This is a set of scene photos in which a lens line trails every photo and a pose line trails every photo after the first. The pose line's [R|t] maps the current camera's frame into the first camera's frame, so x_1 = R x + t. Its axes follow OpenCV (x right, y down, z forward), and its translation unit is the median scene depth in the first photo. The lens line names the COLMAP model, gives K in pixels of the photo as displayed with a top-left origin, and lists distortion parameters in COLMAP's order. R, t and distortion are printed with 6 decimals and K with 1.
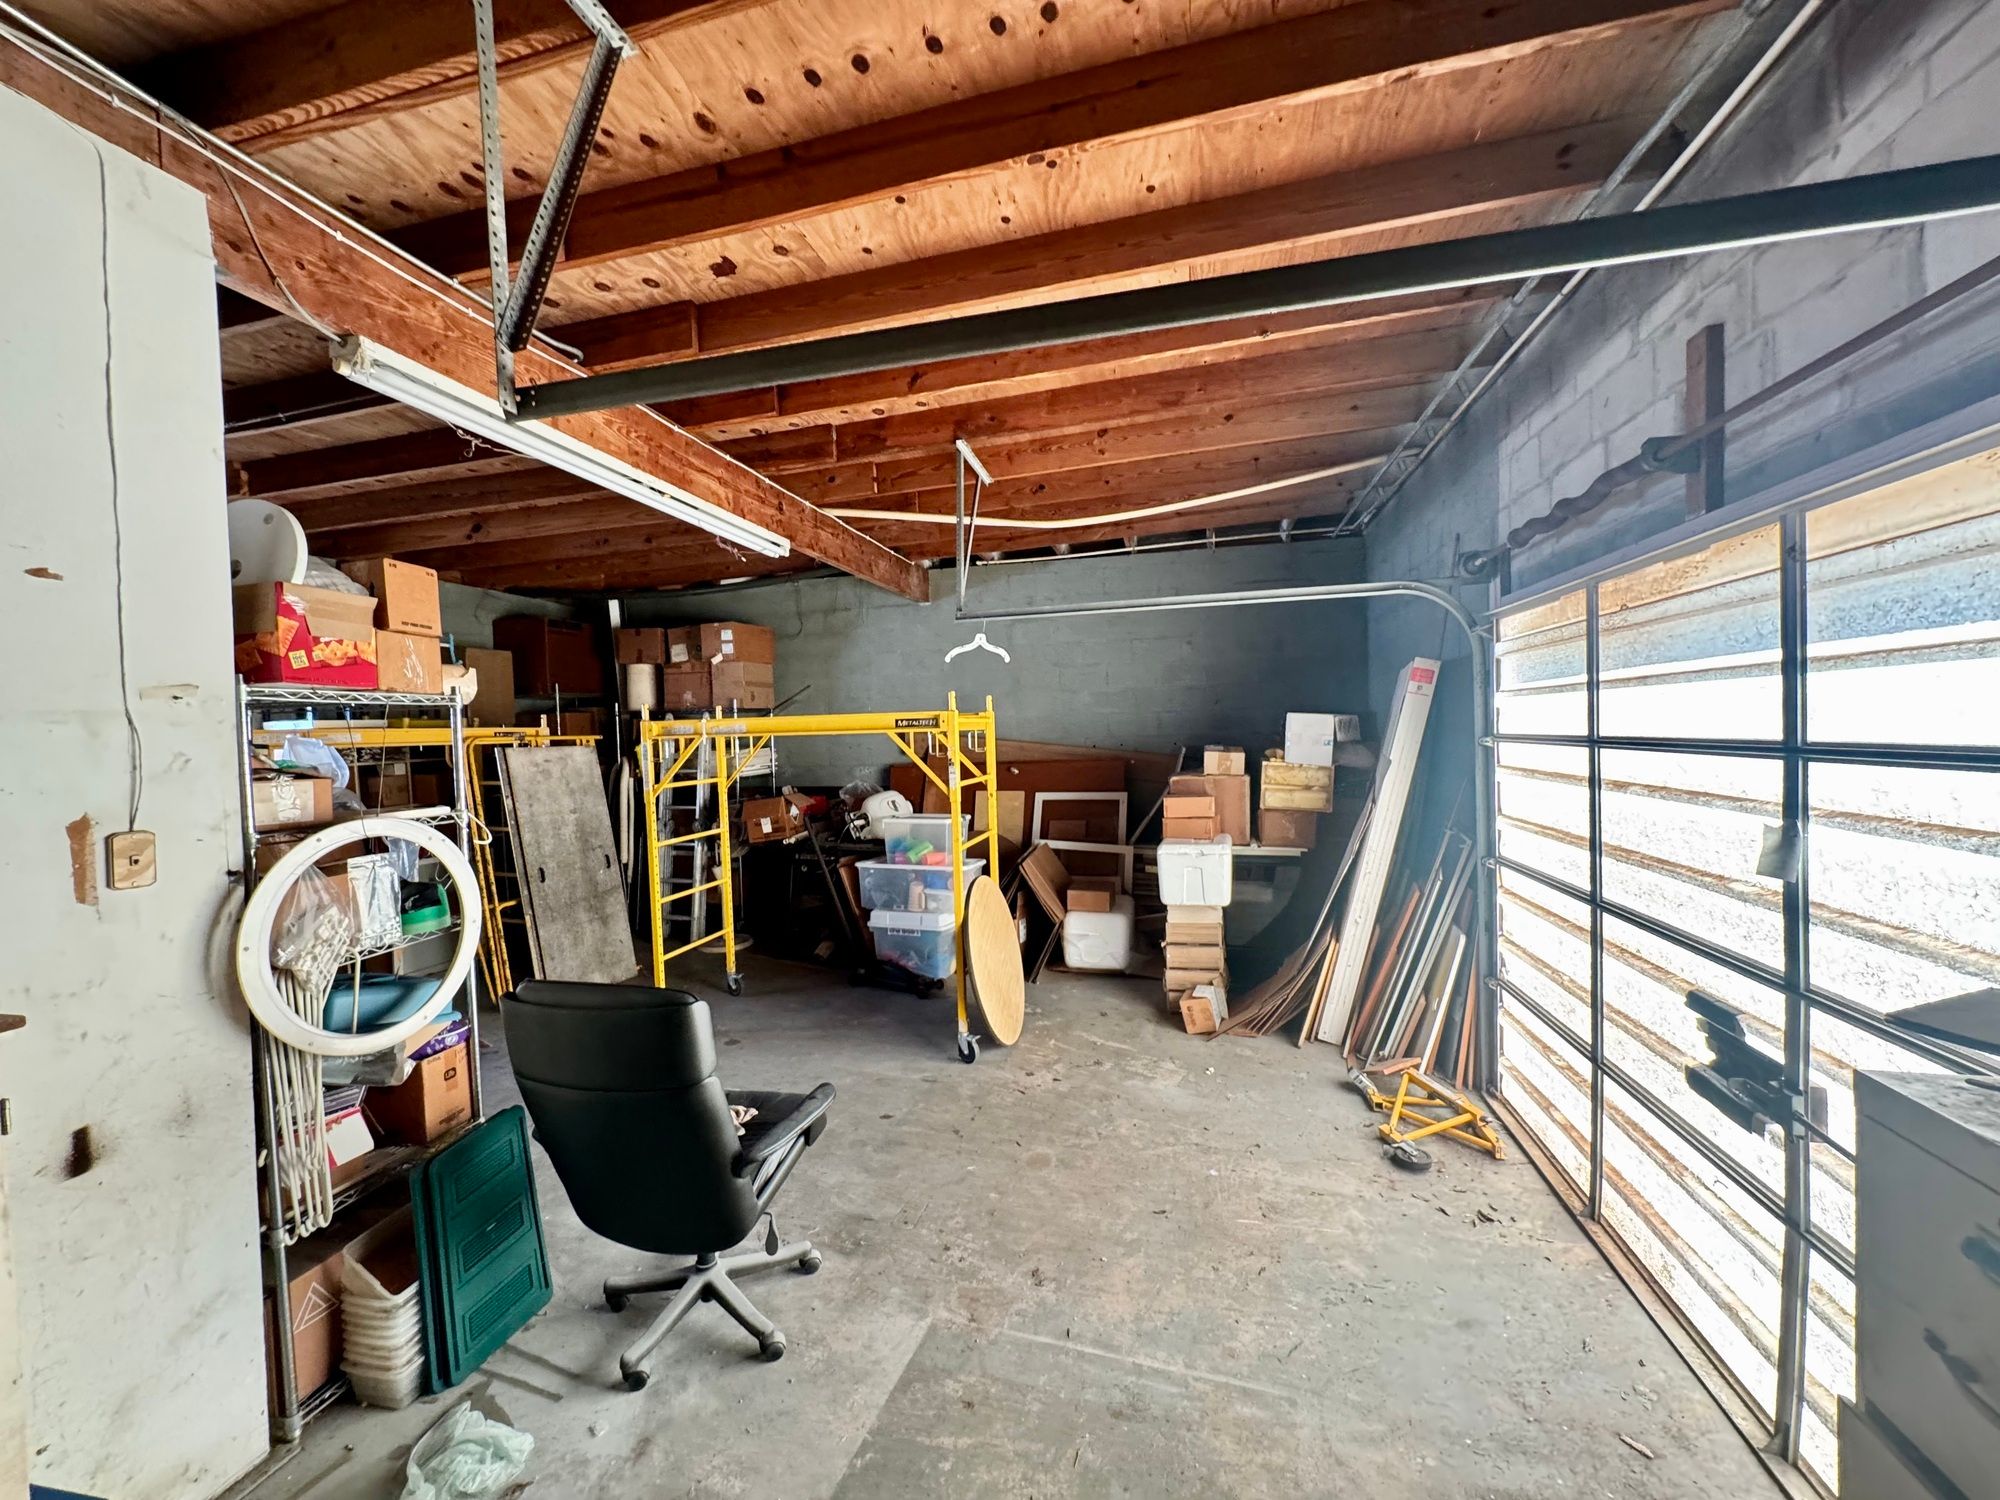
lens RADIAL K [[795.4, 0, 1000.0], [0, 795.4, 750.0], [0, 0, 1]] dist [-0.000161, 0.000021]
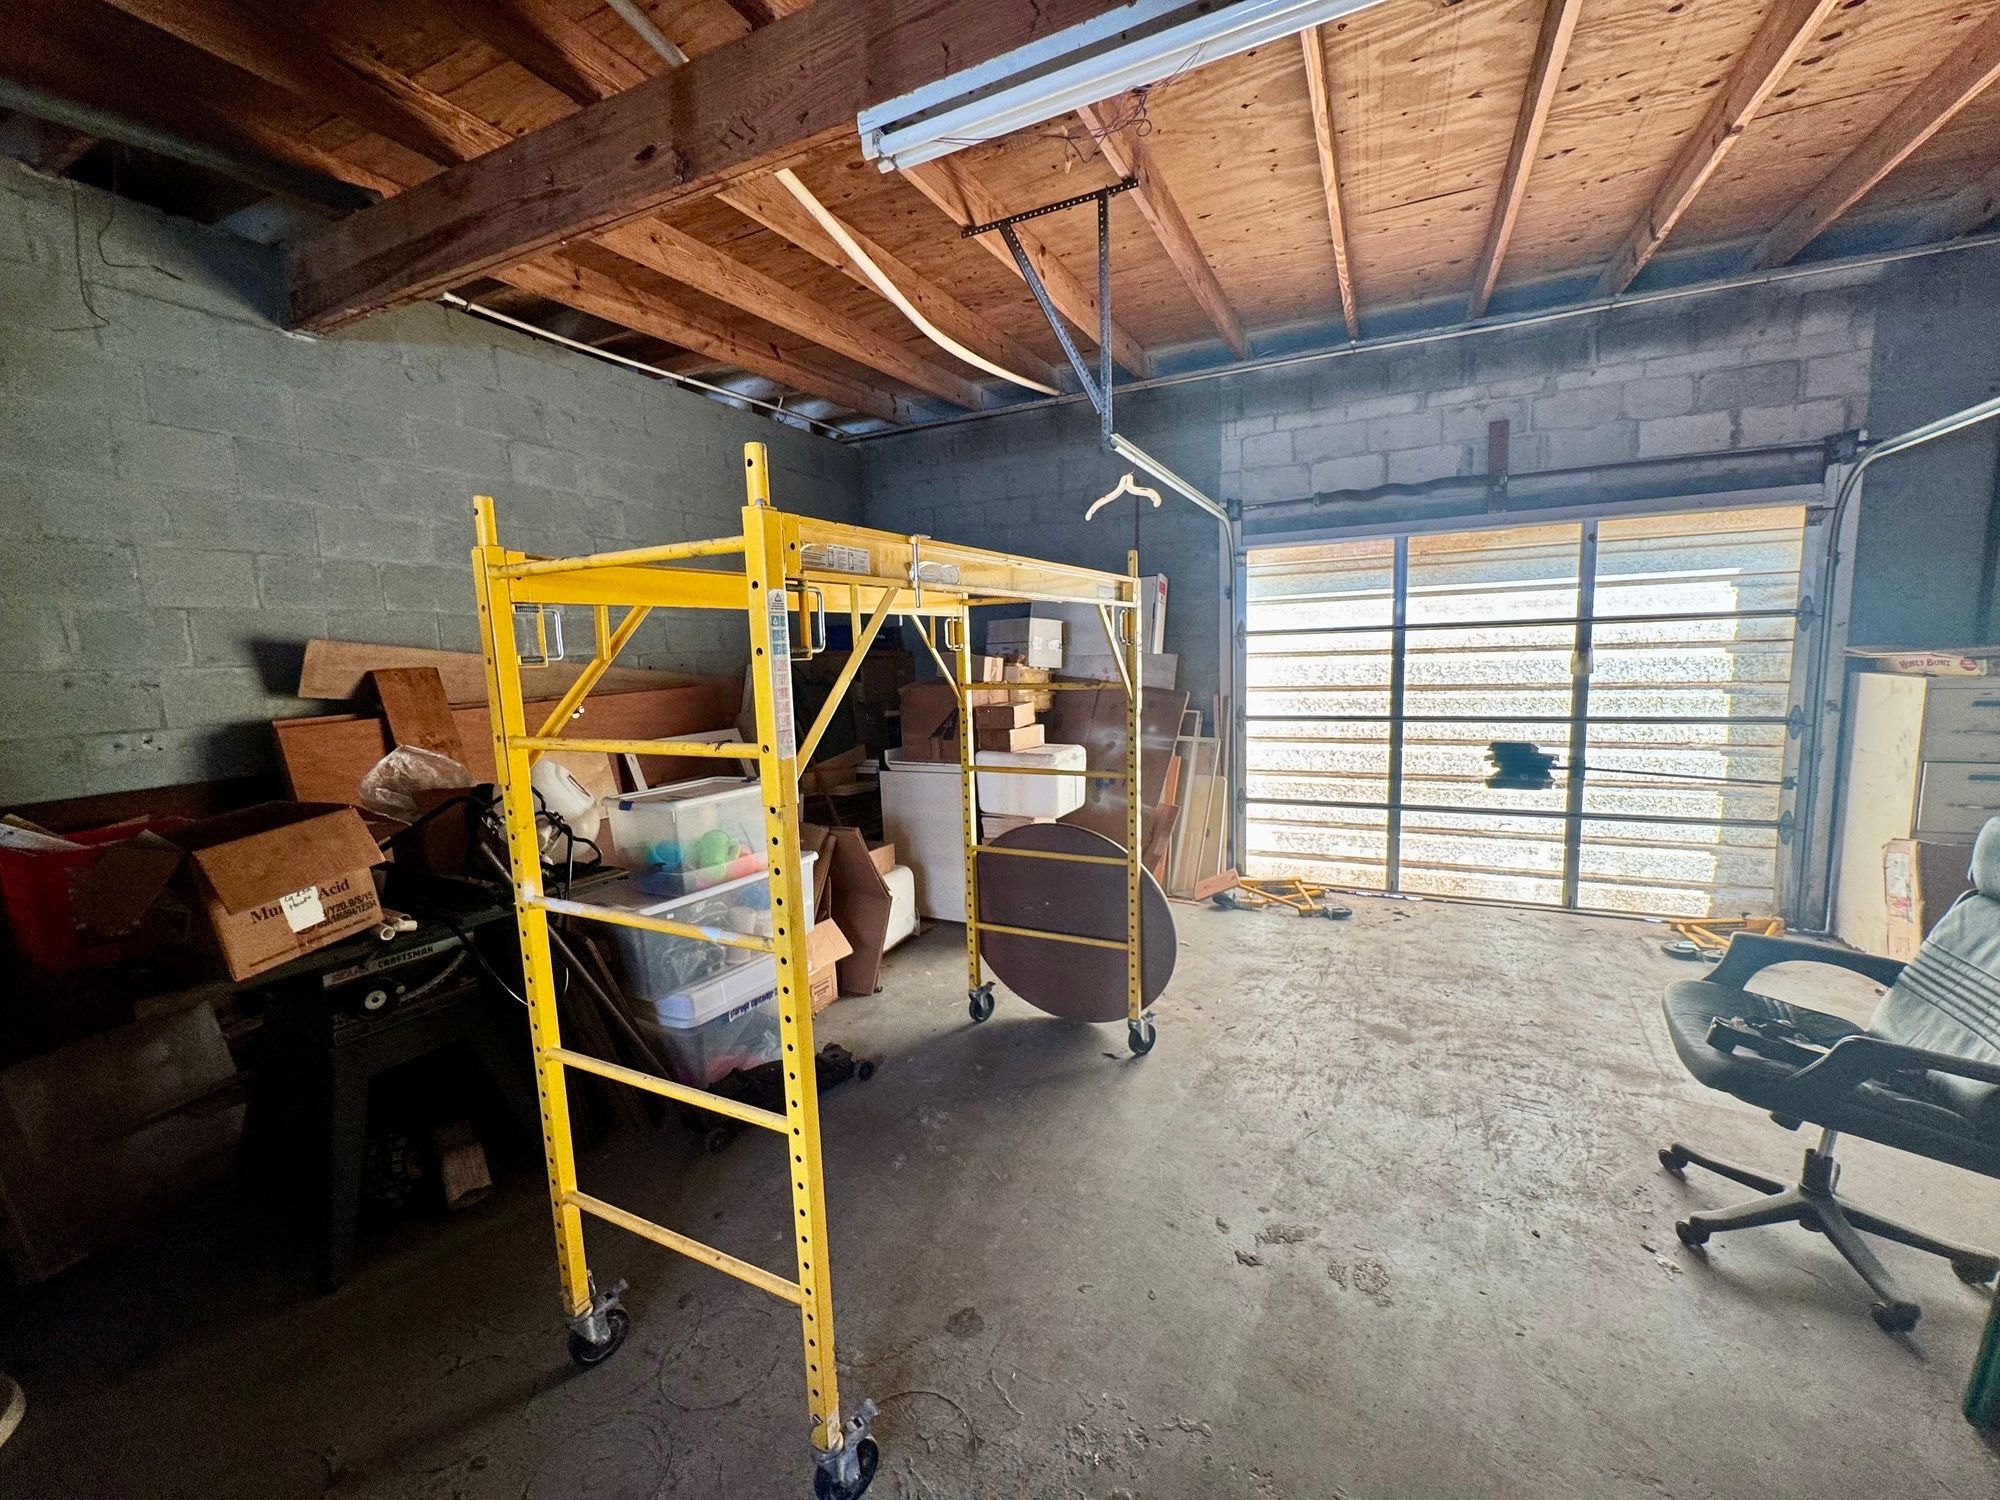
lens RADIAL K [[795.4, 0, 1000.0], [0, 795.4, 750.0], [0, 0, 1]] dist [-0.000161, 0.000021]
pose [[0.219060, -0.103815, 0.970173, -1.273388], [0.057877, 0.993955, 0.093292, 0.045811], [-0.973993, 0.035714, 0.223745, 1.575349]]
